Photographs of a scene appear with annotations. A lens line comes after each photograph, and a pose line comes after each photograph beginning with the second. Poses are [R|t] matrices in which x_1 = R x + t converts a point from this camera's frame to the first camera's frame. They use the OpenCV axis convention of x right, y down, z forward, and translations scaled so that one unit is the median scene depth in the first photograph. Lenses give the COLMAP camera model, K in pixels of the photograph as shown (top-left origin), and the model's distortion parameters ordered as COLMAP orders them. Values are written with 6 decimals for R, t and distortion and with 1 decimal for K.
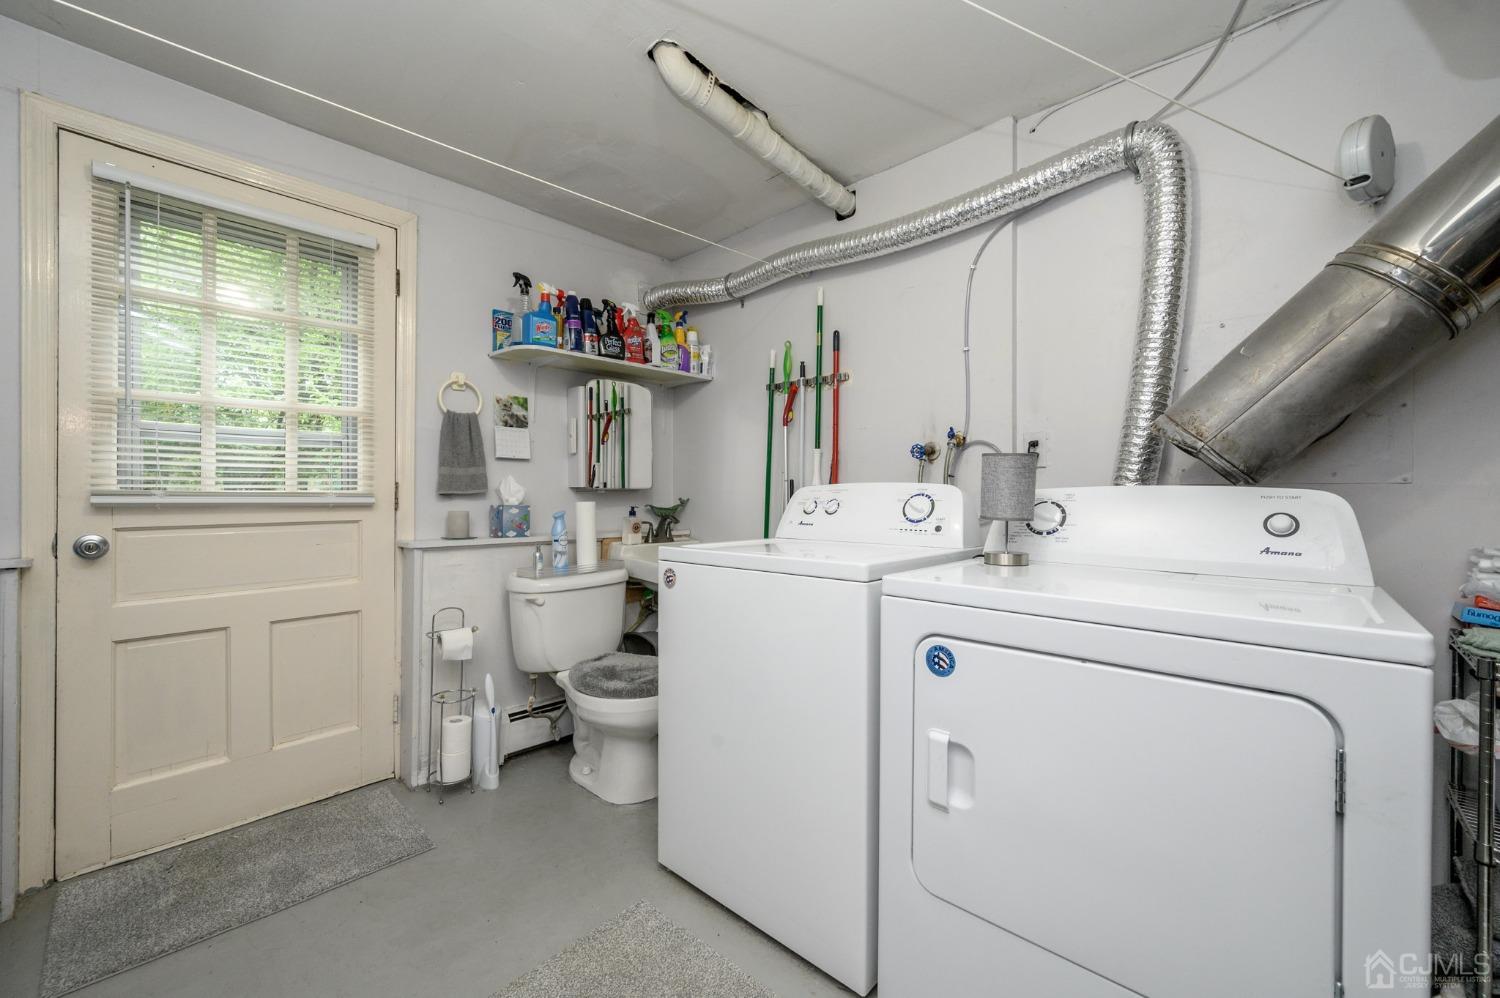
lens RADIAL K [[580.6, 0, 750.8], [0, 580.6, 496.3], [0, 0, 1]] dist [-0.001184, 0.000291]
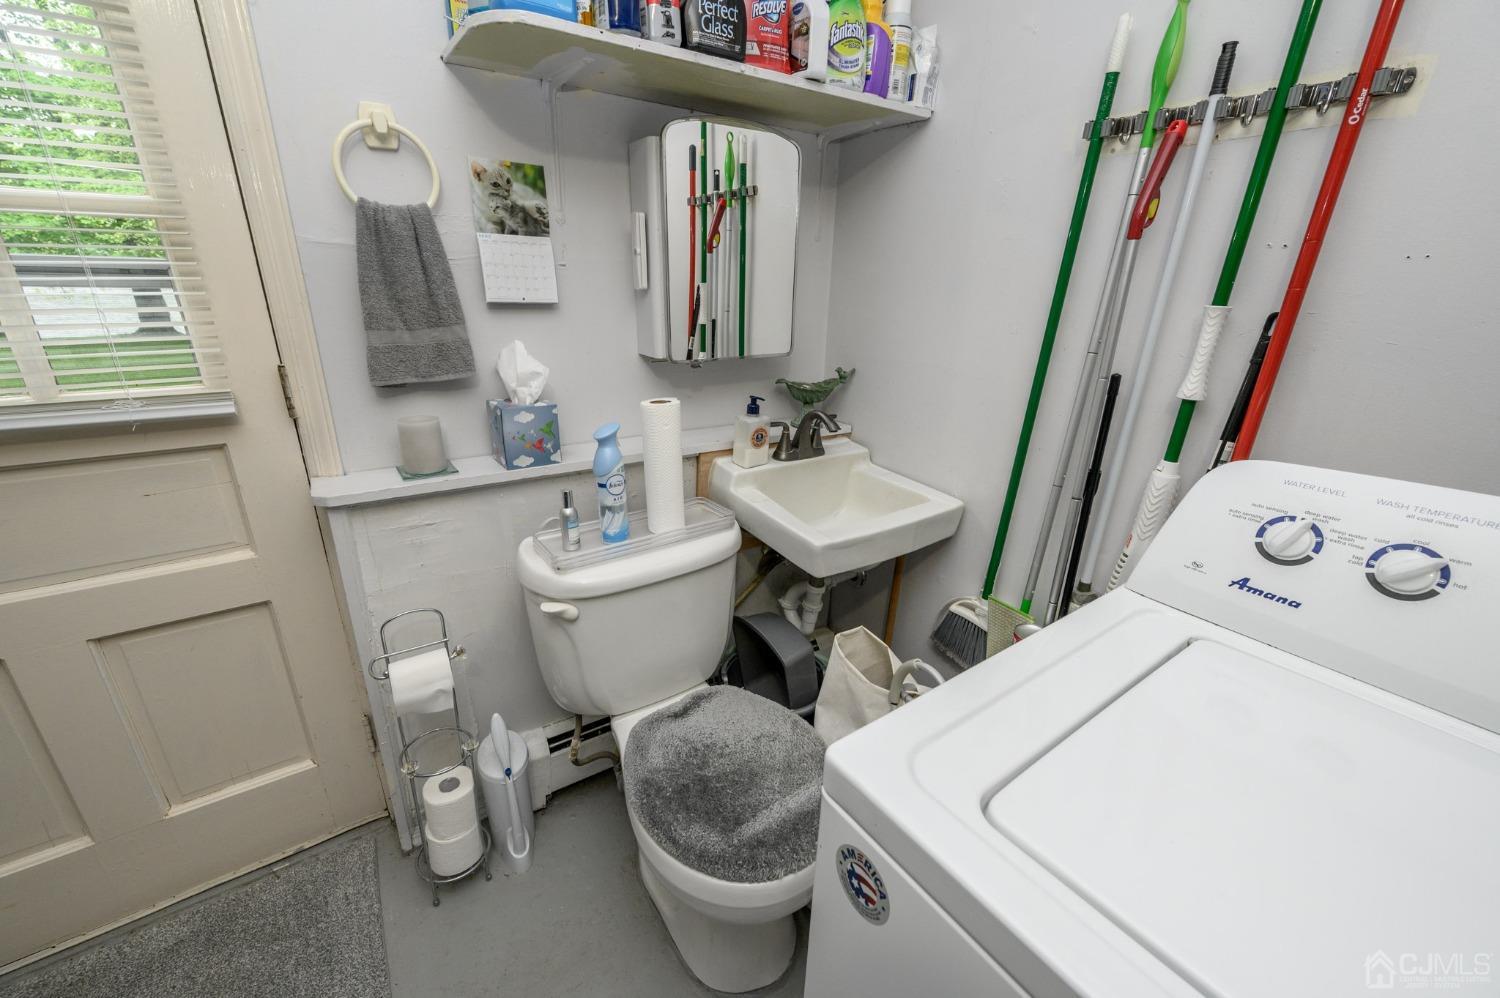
lens RADIAL K [[580.6, 0, 748.1], [0, 580.6, 497.6], [0, 0, 1]] dist [-0.001184, 0.000291]
pose [[0.975582, 0.100058, -0.195520, -0.098953], [-0.026572, 0.937433, 0.347150, -0.082710], [0.218022, -0.333478, 0.917202, 0.498387]]
